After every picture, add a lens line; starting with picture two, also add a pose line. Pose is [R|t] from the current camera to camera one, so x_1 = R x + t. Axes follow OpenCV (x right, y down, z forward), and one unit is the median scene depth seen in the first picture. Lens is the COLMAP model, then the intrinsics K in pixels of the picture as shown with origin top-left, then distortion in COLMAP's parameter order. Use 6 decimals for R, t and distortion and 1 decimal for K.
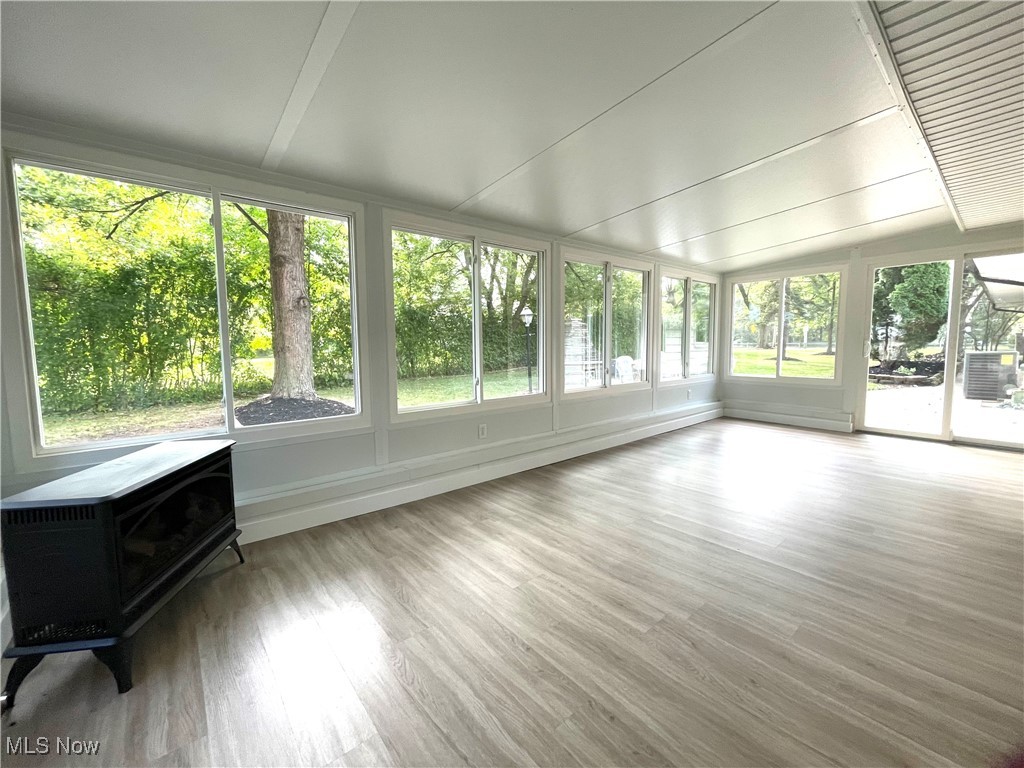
lens RADIAL K [[416.6, 0, 520.0], [0, 416.6, 376.0], [0, 0, 1]] dist [-0.000296, -0.000942]
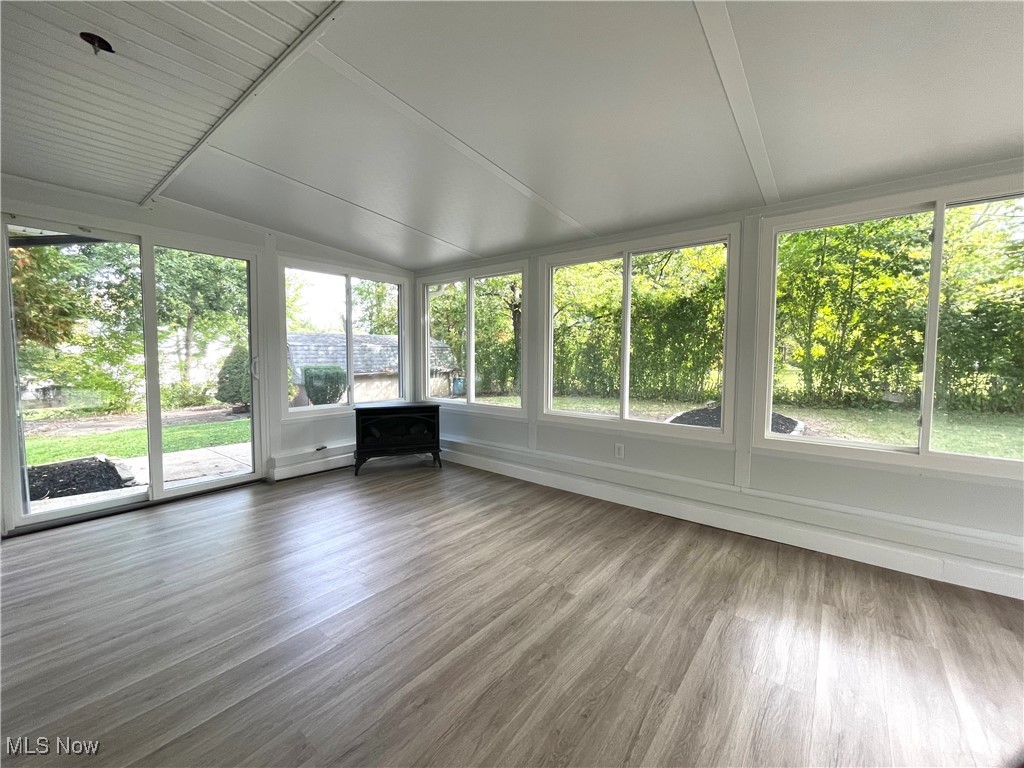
lens RADIAL K [[416.6, 0, 517.9], [0, 416.6, 390.3], [0, 0, 1]] dist [-0.000296, -0.000942]
pose [[0.203959, 0.102436, -0.973605, 1.057218], [-0.073402, 0.993311, 0.089133, -0.104529], [0.976224, 0.053285, 0.210114, 0.729365]]
